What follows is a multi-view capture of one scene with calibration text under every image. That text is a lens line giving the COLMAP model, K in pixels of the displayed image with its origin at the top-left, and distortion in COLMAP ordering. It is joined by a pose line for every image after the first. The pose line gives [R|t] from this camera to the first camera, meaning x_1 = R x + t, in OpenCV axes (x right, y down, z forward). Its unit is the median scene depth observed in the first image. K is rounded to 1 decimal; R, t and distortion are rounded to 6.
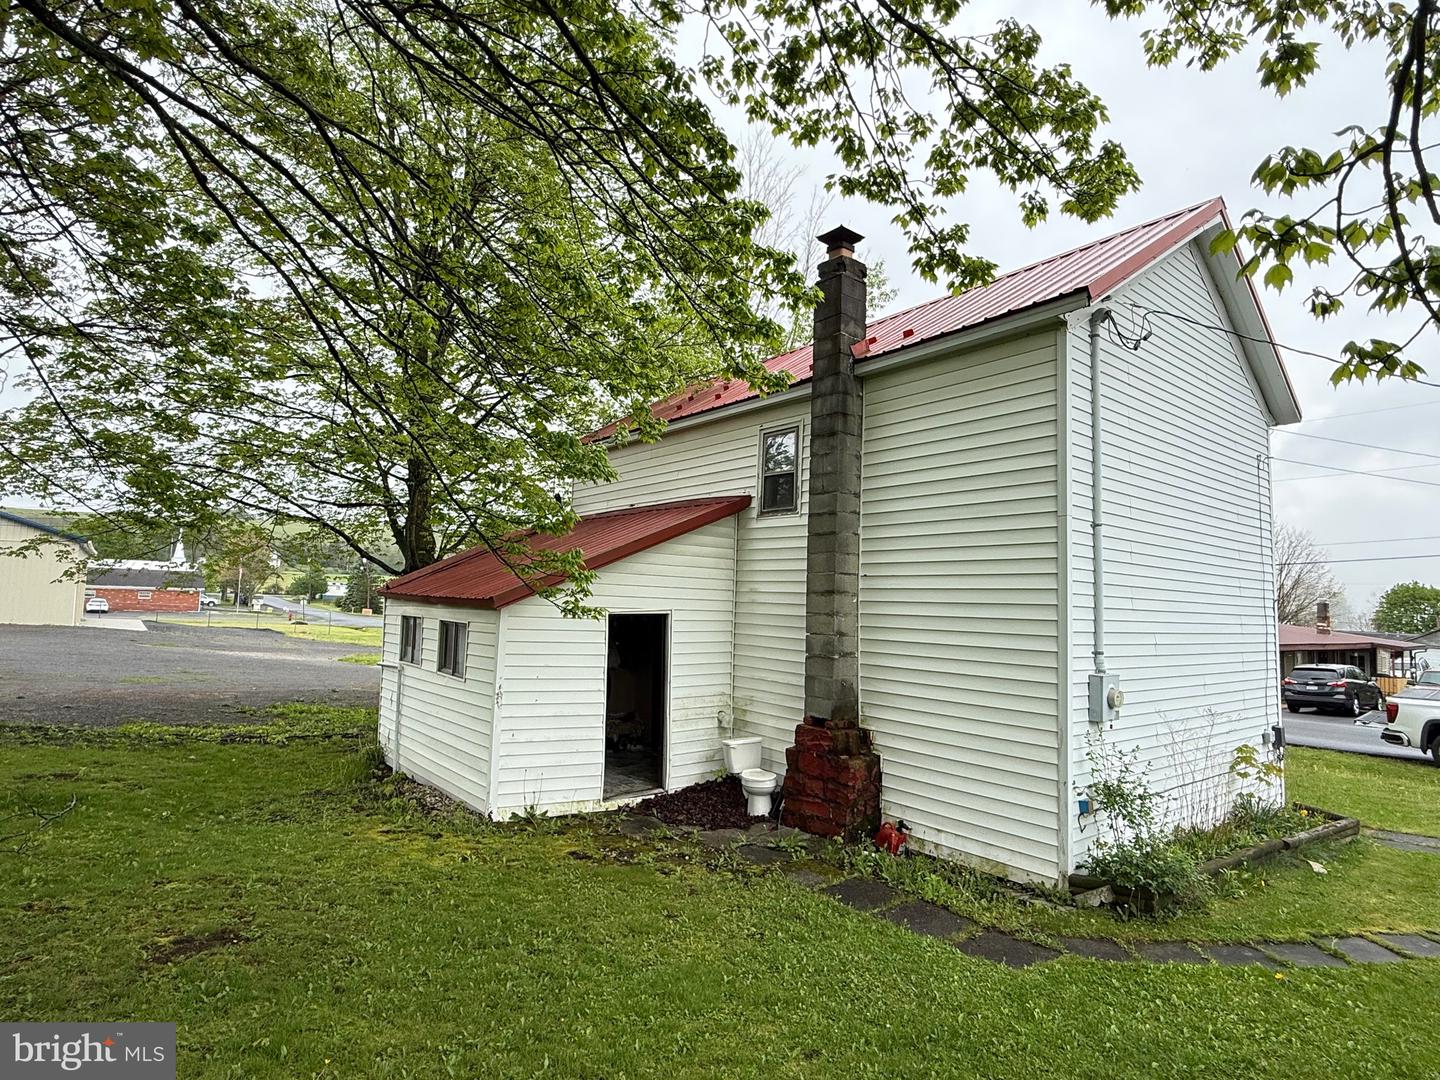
lens RADIAL K [[774.4, 0, 720.1], [0, 774.4, 543.0], [0, 0, 1]] dist [-0.002521, -0.000235]
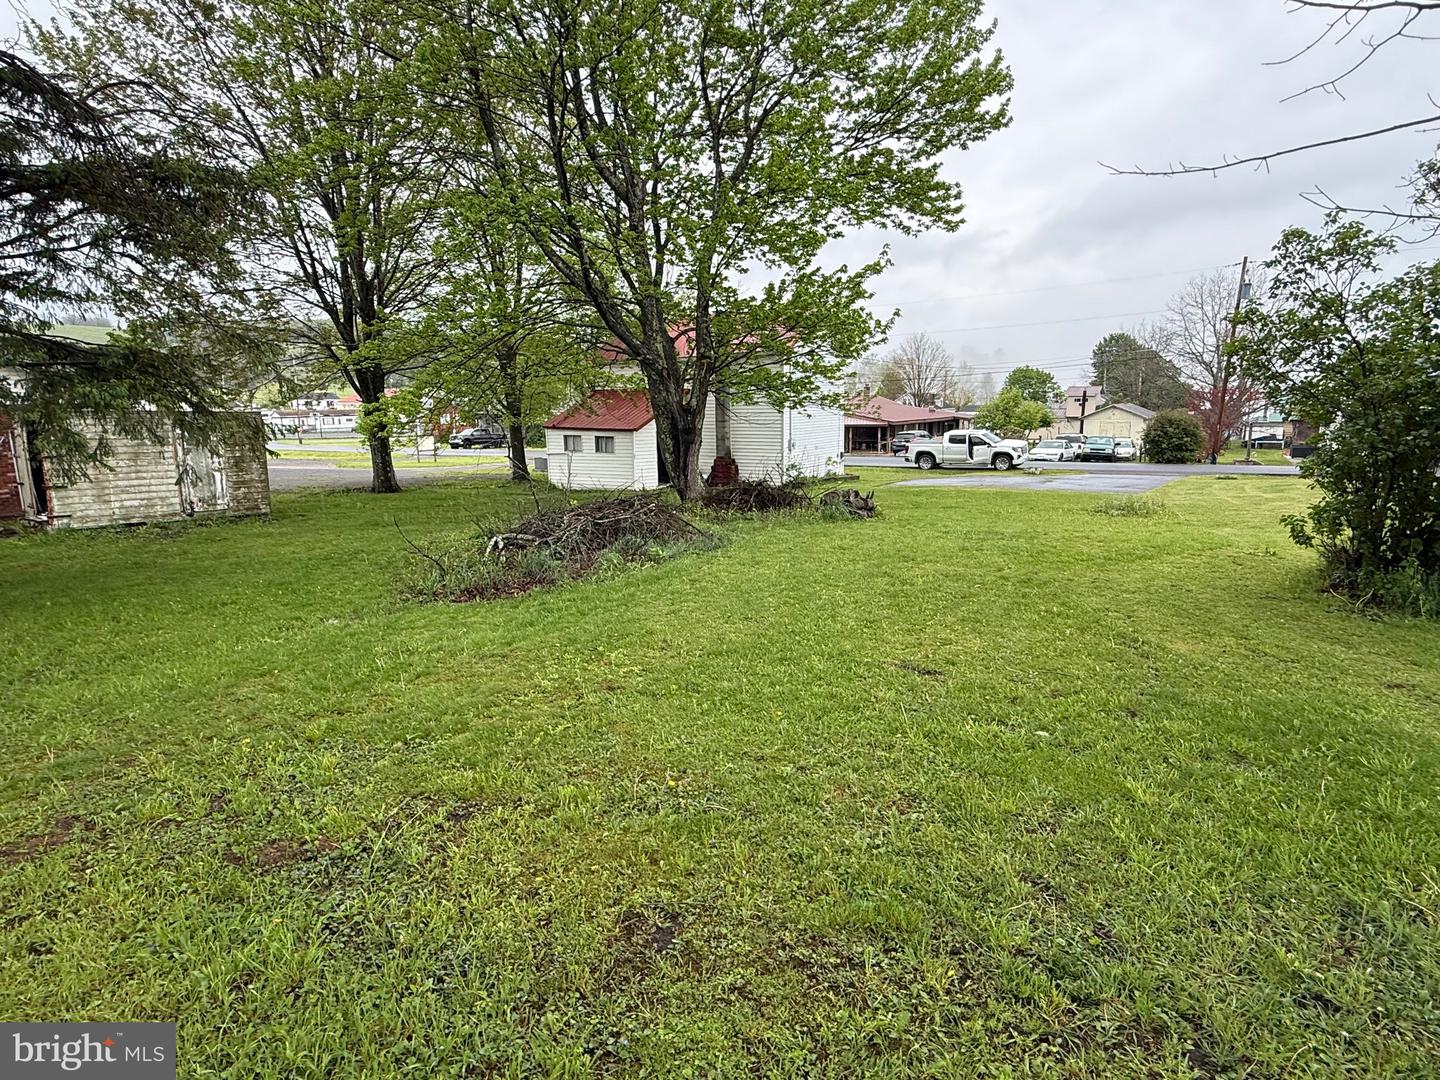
lens RADIAL K [[774.4, 0, 721.1], [0, 774.4, 539.4], [0, 0, 1]] dist [-0.002521, -0.000235]
pose [[0.946227, -0.103858, 0.306378, -0.916665], [0.021549, 0.965197, 0.260636, -0.307101], [-0.322784, -0.240019, 0.915534, -2.163525]]
